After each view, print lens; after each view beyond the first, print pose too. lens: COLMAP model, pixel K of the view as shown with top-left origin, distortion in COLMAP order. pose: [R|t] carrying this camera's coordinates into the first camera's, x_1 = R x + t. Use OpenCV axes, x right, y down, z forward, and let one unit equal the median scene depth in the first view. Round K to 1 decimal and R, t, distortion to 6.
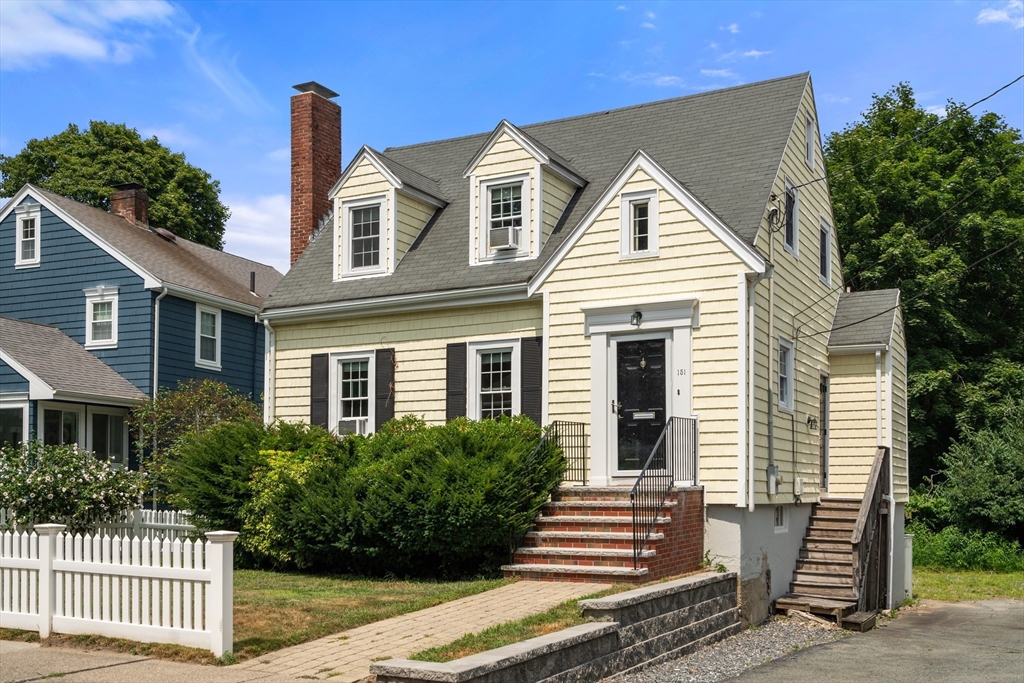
lens RADIAL K [[1028.9, 0, 511.9], [0, 1028.9, 341.4], [0, 0, 1]] dist [-0.011840, 0.000000]
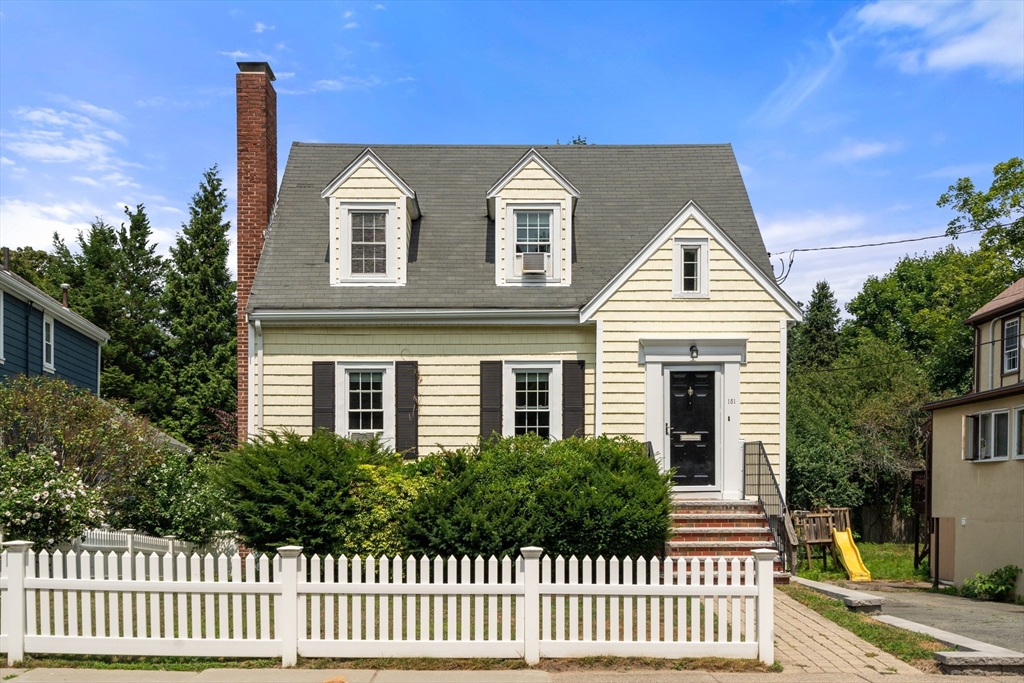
lens RADIAL K [[1028.9, 0, 512.1], [0, 1028.9, 379.5], [0, 0, 1]] dist [-0.011840, 0.000000]
pose [[0.878519, 0.050094, 0.475073, -0.527560], [-0.064759, 0.997795, 0.014542, 0.004083], [-0.473297, -0.043541, 0.879826, 0.091257]]
